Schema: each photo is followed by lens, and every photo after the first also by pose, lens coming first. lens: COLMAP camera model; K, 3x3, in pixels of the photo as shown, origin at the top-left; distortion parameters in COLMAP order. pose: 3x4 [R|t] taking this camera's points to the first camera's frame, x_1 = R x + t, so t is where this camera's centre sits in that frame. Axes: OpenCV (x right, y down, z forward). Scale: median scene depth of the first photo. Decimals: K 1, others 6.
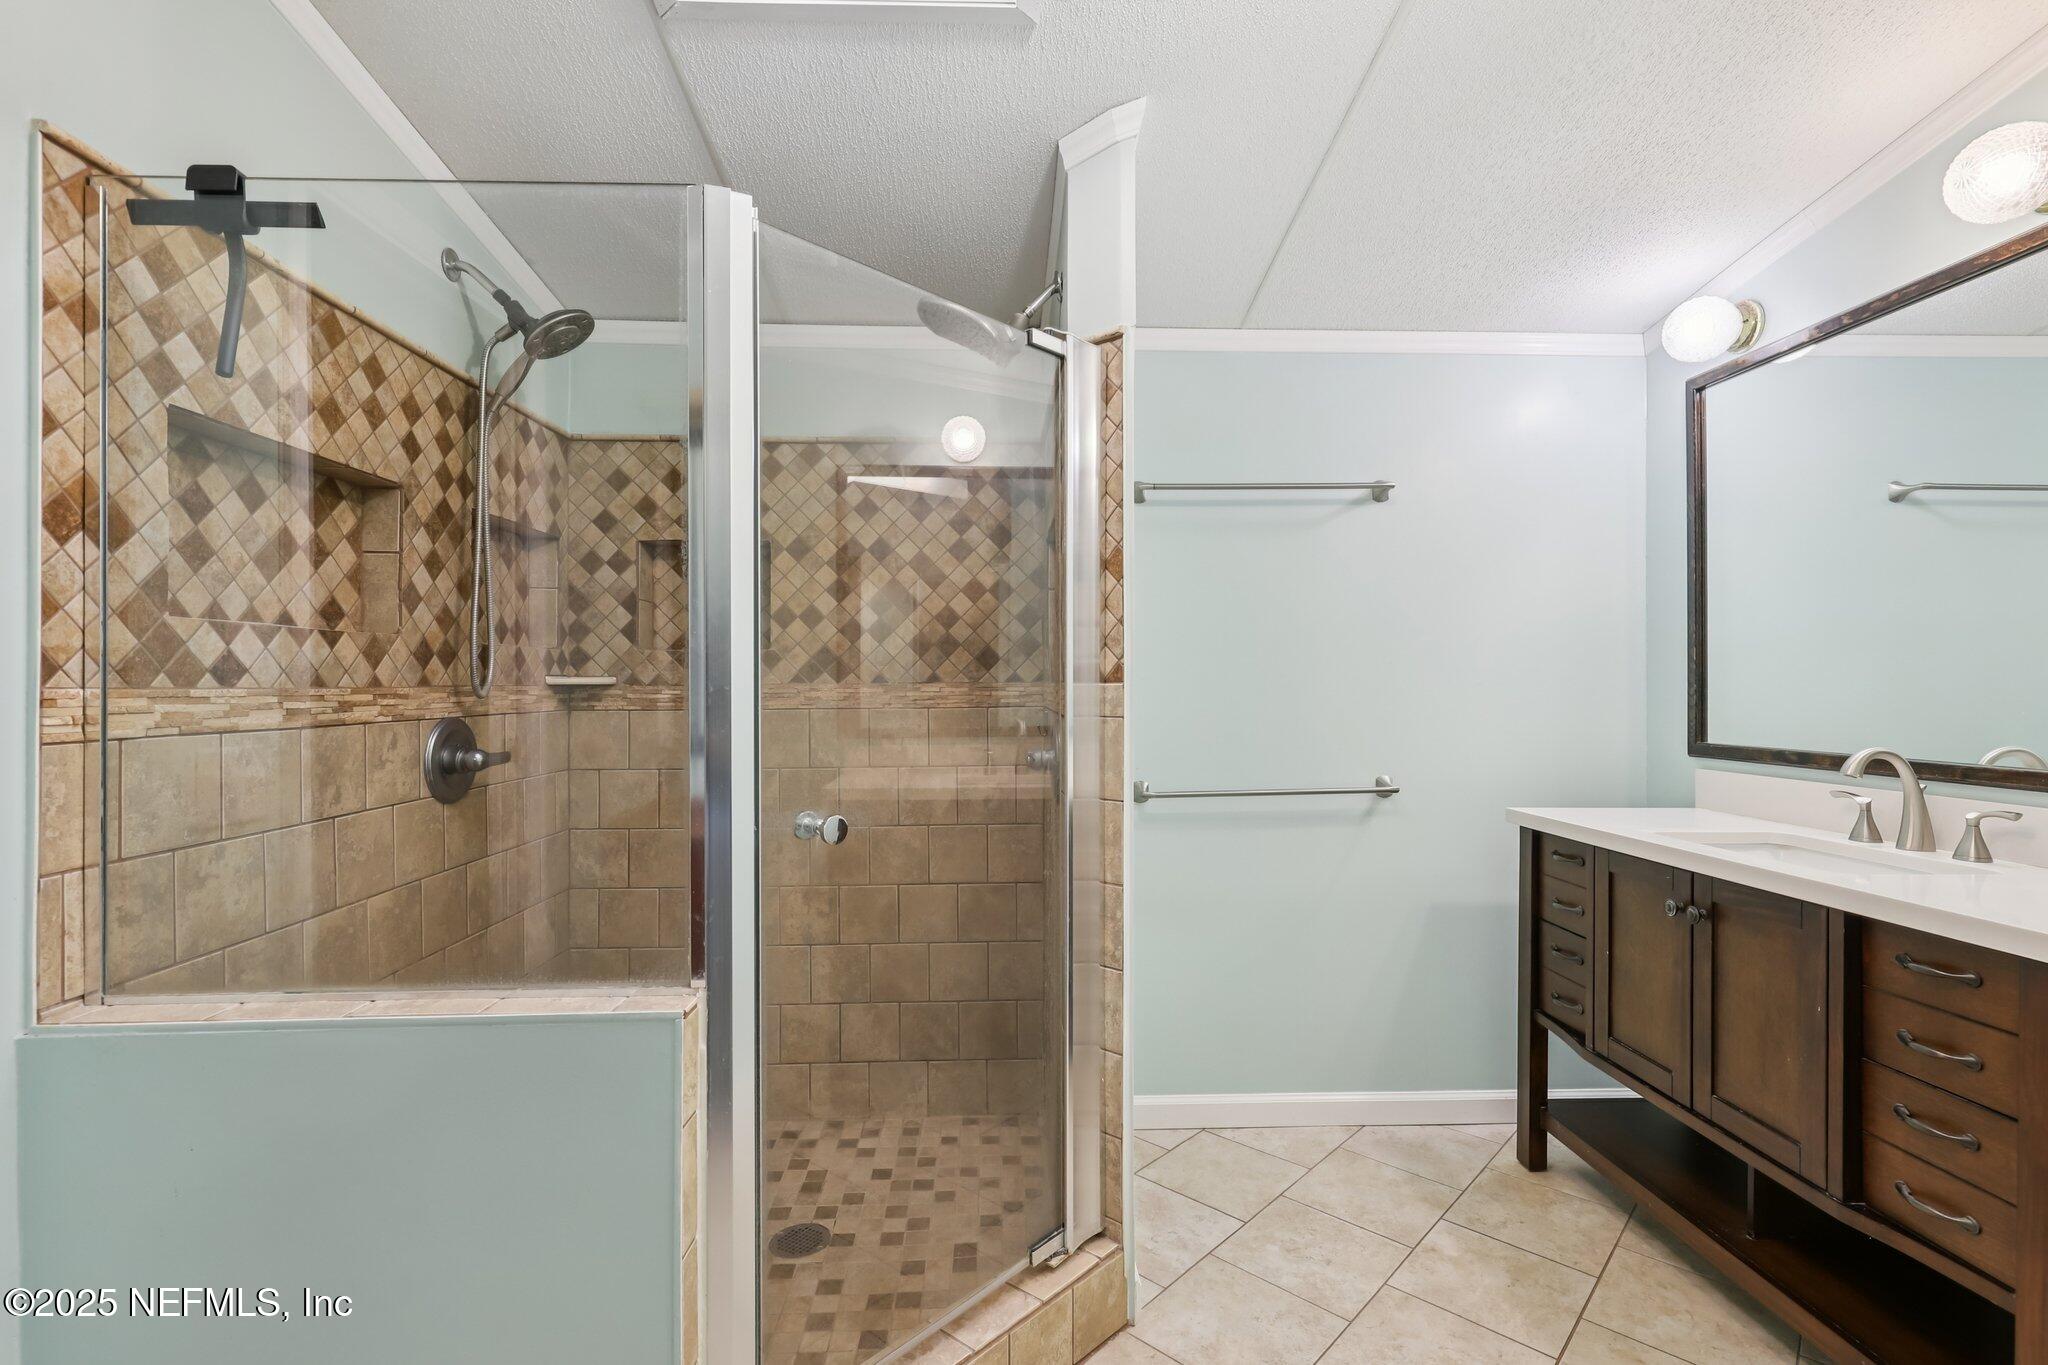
lens RADIAL K [[932.6, 0, 1019.4], [0, 932.6, 686.8], [0, 0, 1]] dist [0.001906, -0.001580]
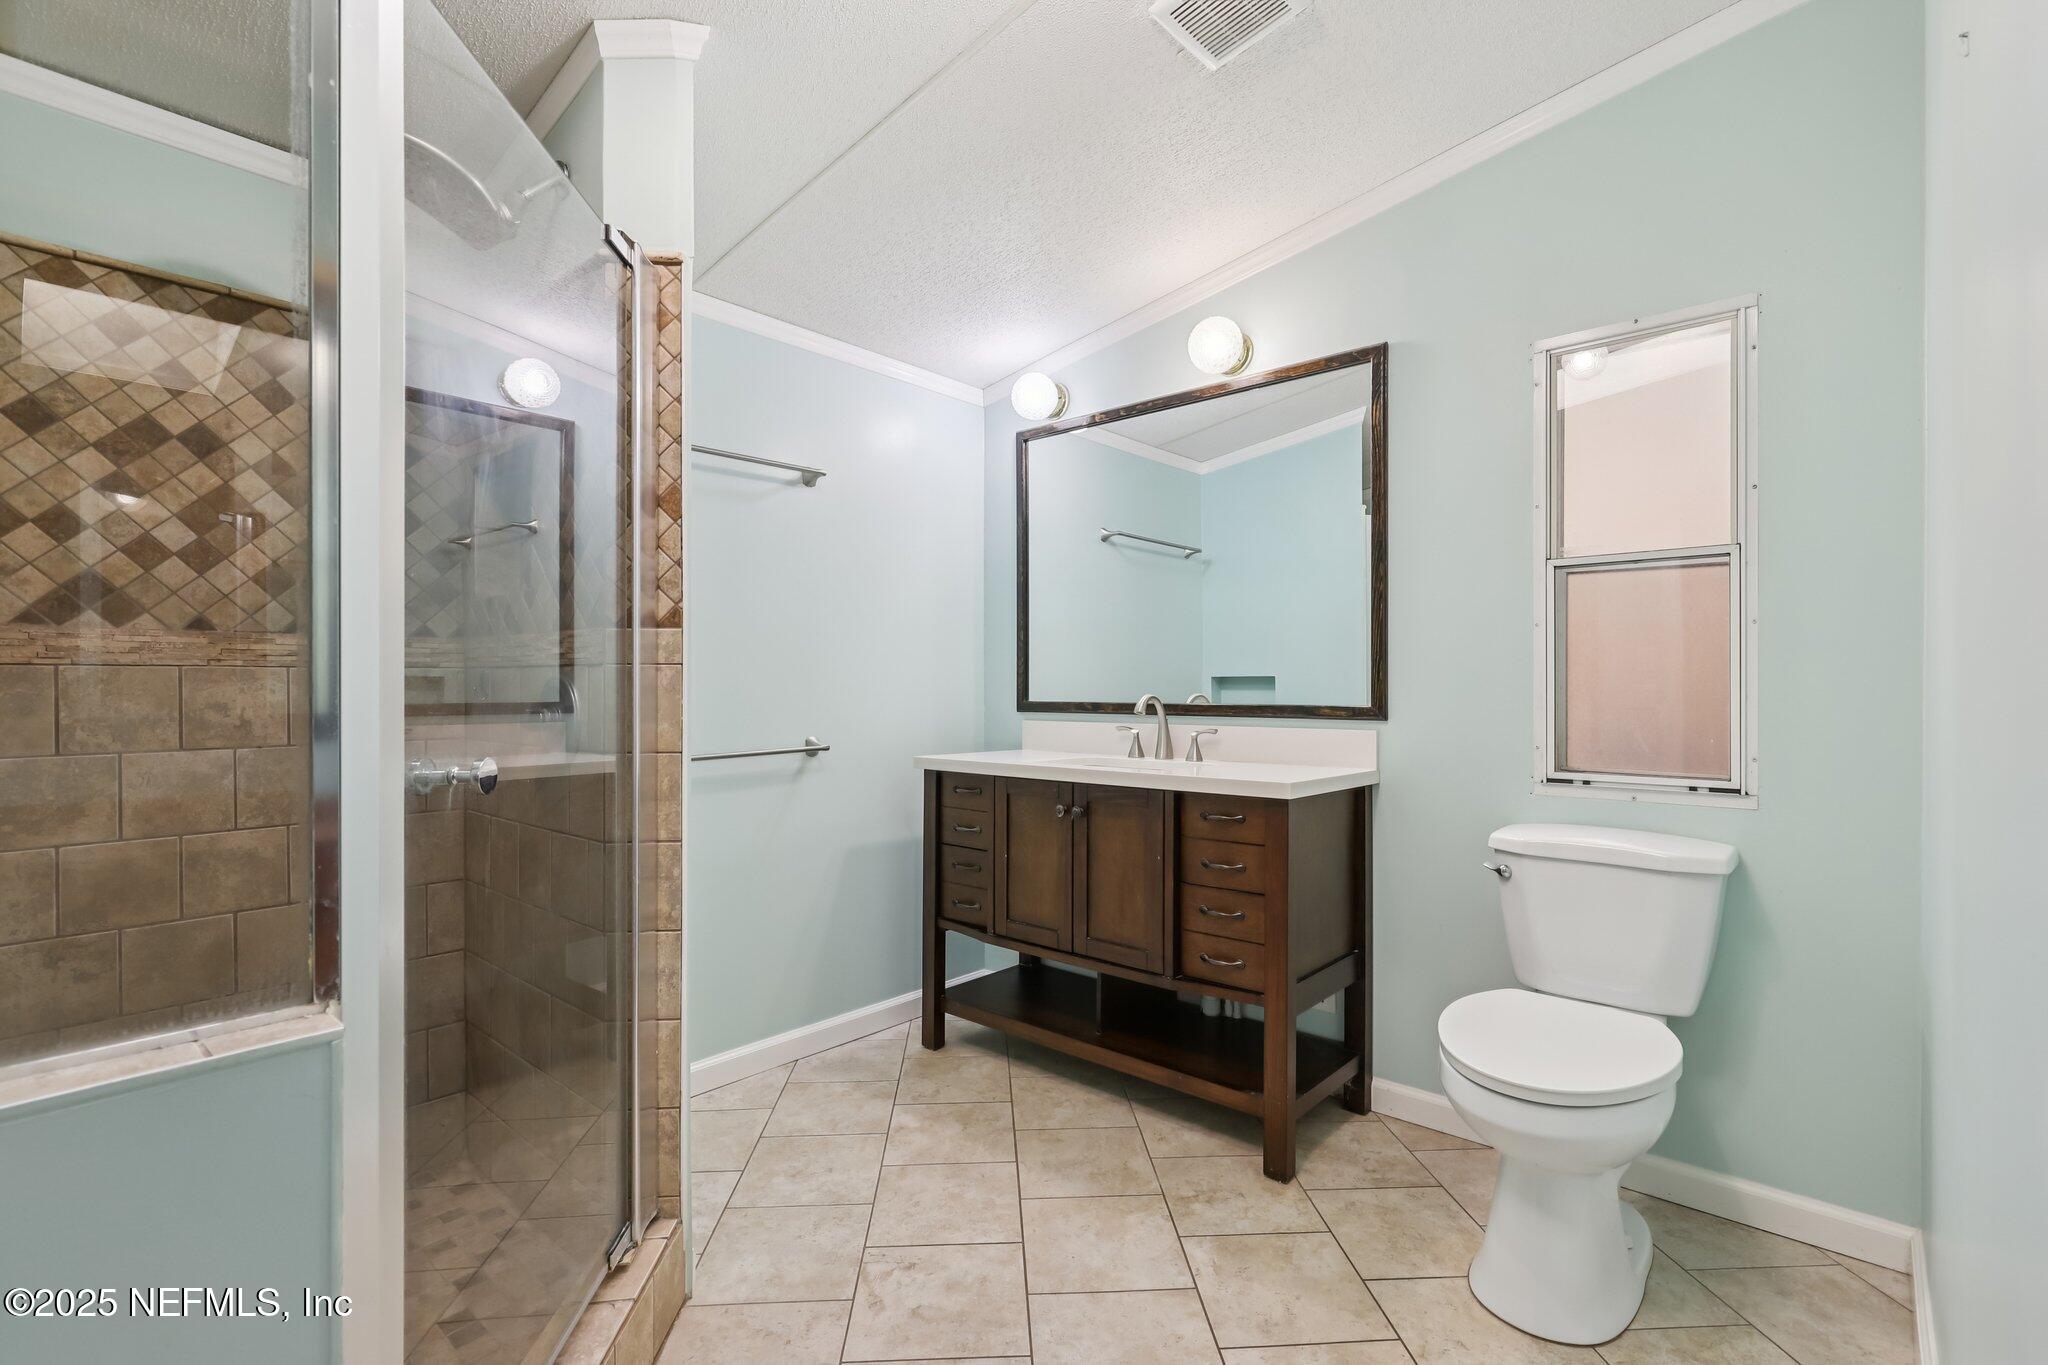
lens RADIAL K [[932.6, 0, 1039.4], [0, 932.6, 689.7], [0, 0, 1]] dist [0.001906, -0.001580]
pose [[0.681834, 0.000385, 0.731507, -0.301711], [-0.000867, 1.000000, 0.000282, 0.052068], [-0.731506, -0.000826, 0.681834, 0.074402]]
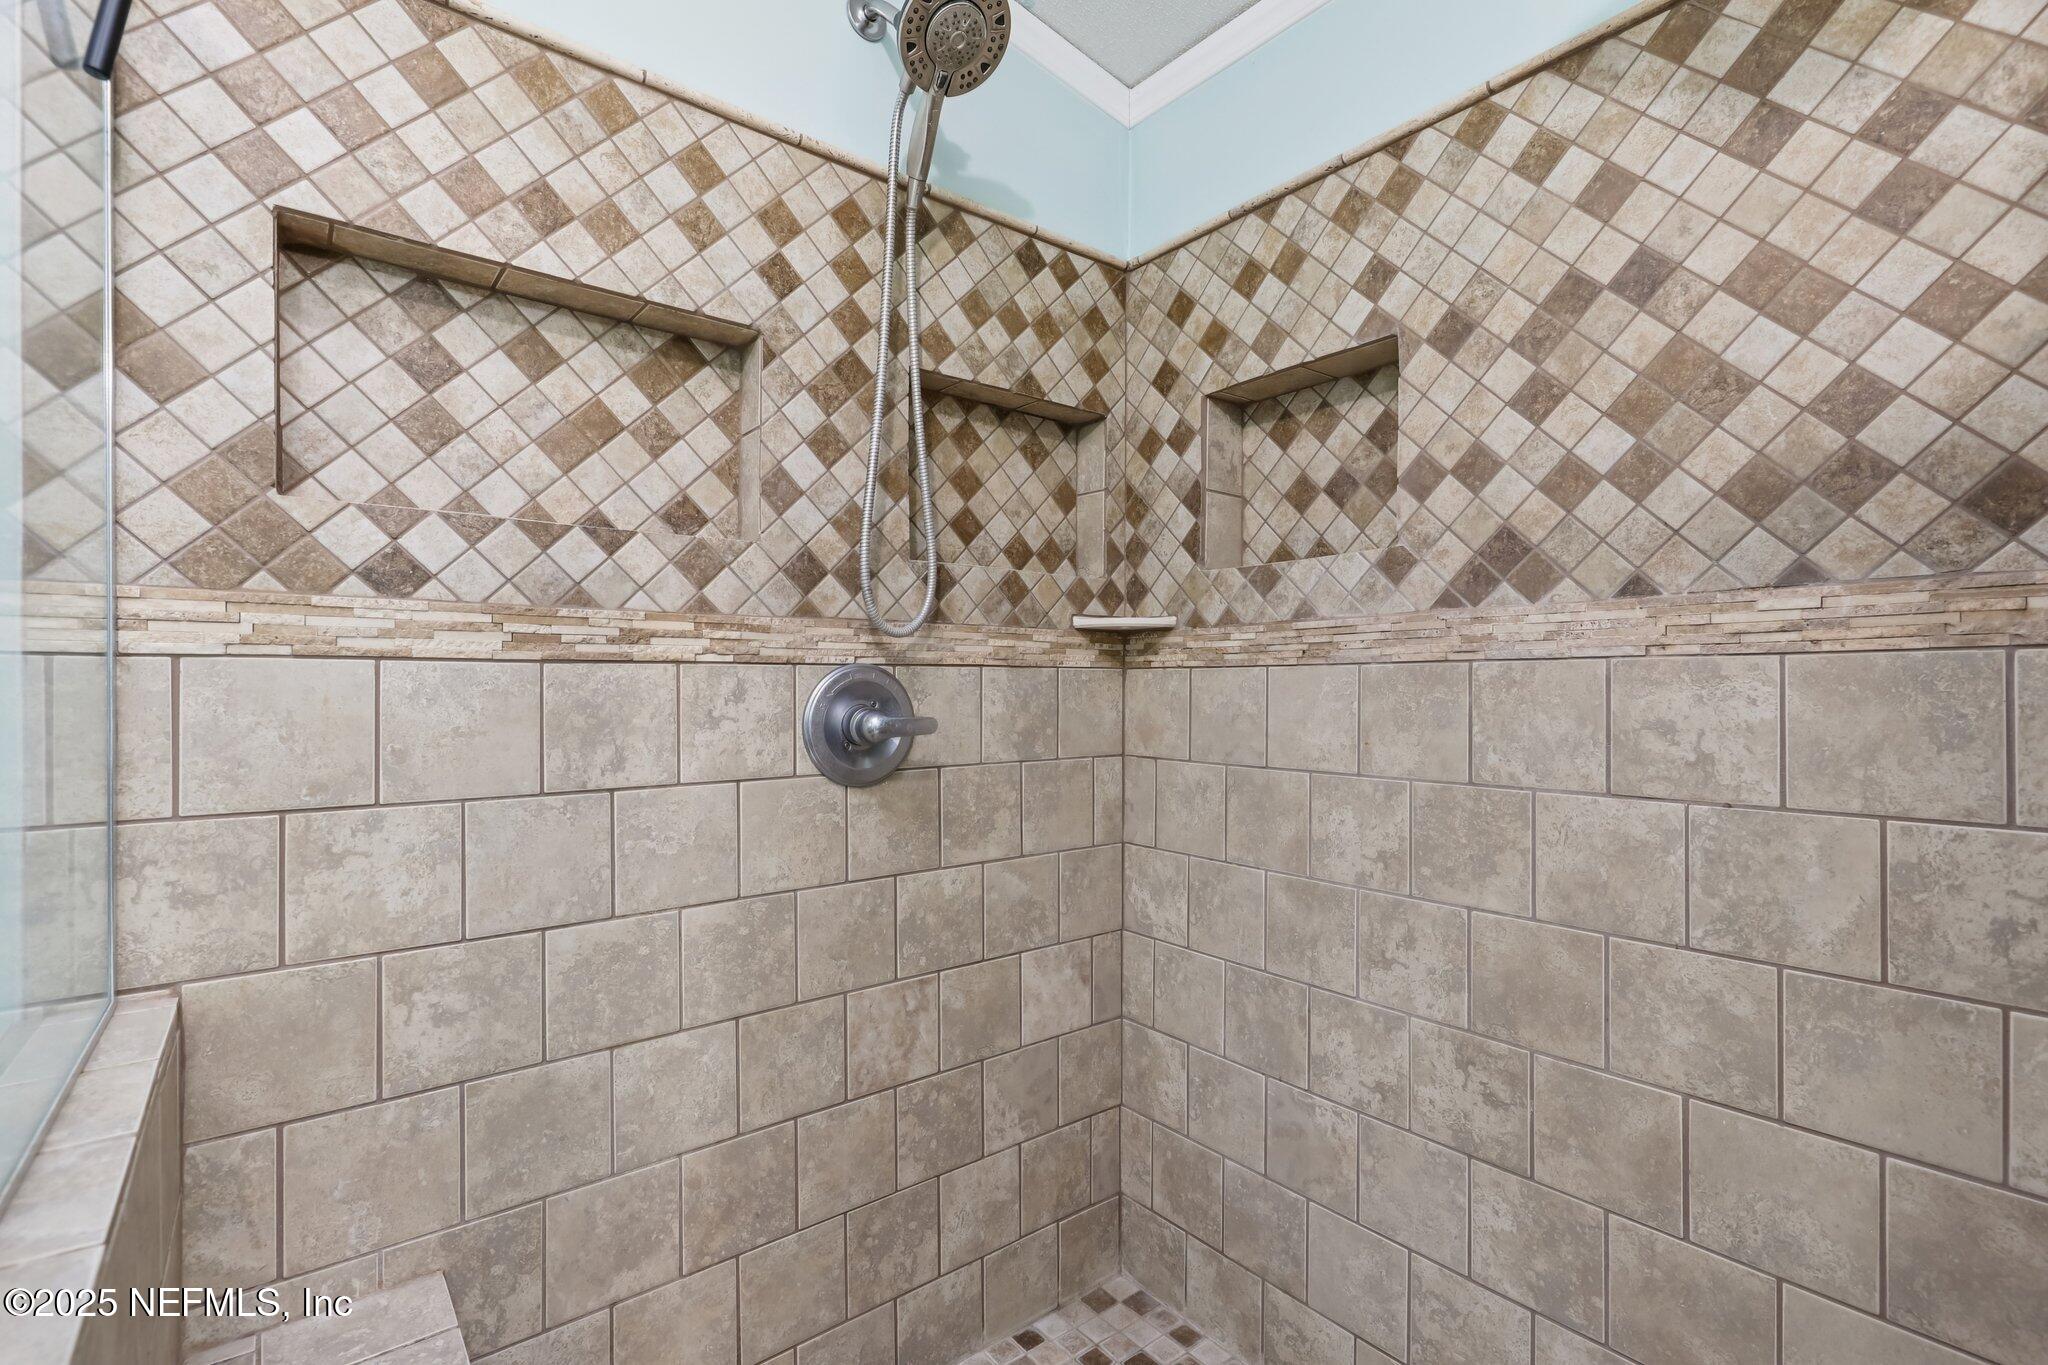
lens RADIAL K [[932.6, 0, 1024.8], [0, 932.6, 685.6], [0, 0, 1]] dist [0.001906, -0.001580]
pose [[0.603868, 0.005783, -0.797064, 0.022658], [-0.005359, 0.999981, 0.003196, 0.046640], [0.797067, 0.002342, 0.603887, 0.685953]]
